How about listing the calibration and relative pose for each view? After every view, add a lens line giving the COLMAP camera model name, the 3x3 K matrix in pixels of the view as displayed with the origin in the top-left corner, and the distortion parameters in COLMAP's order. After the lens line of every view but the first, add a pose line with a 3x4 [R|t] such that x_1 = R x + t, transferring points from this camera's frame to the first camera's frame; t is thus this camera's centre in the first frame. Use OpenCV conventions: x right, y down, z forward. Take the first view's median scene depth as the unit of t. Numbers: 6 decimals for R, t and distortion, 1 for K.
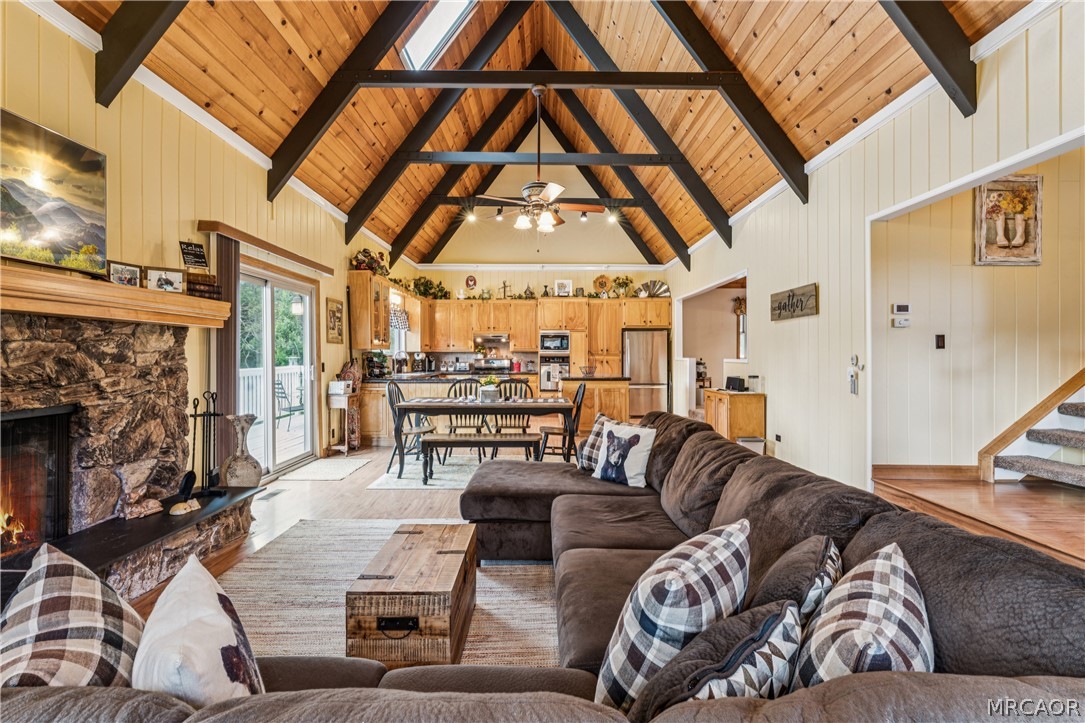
lens RADIAL K [[496.5, 0, 542.3], [0, 496.5, 356.8], [0, 0, 1]] dist [0.000120, 0.000741]
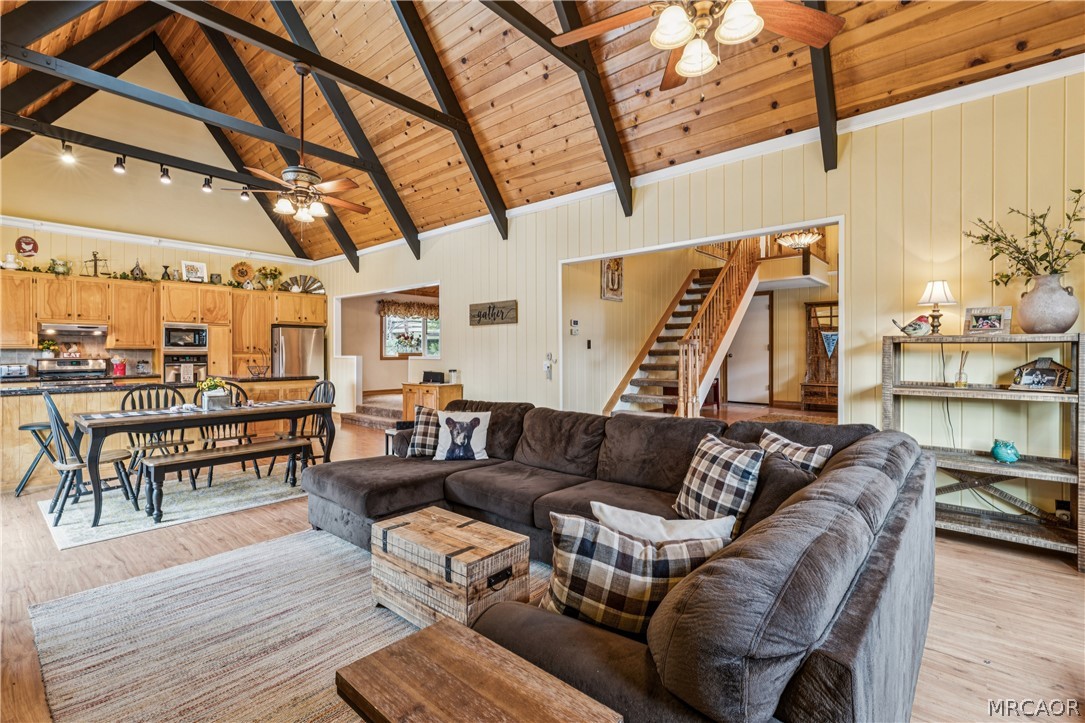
lens RADIAL K [[496.5, 0, 541.3], [0, 496.5, 358.1], [0, 0, 1]] dist [0.000120, 0.000741]
pose [[0.651830, -0.008325, 0.758319, -0.249826], [0.003772, 0.999963, 0.007736, 0.000354], [-0.758356, -0.002182, 0.651837, 0.032199]]
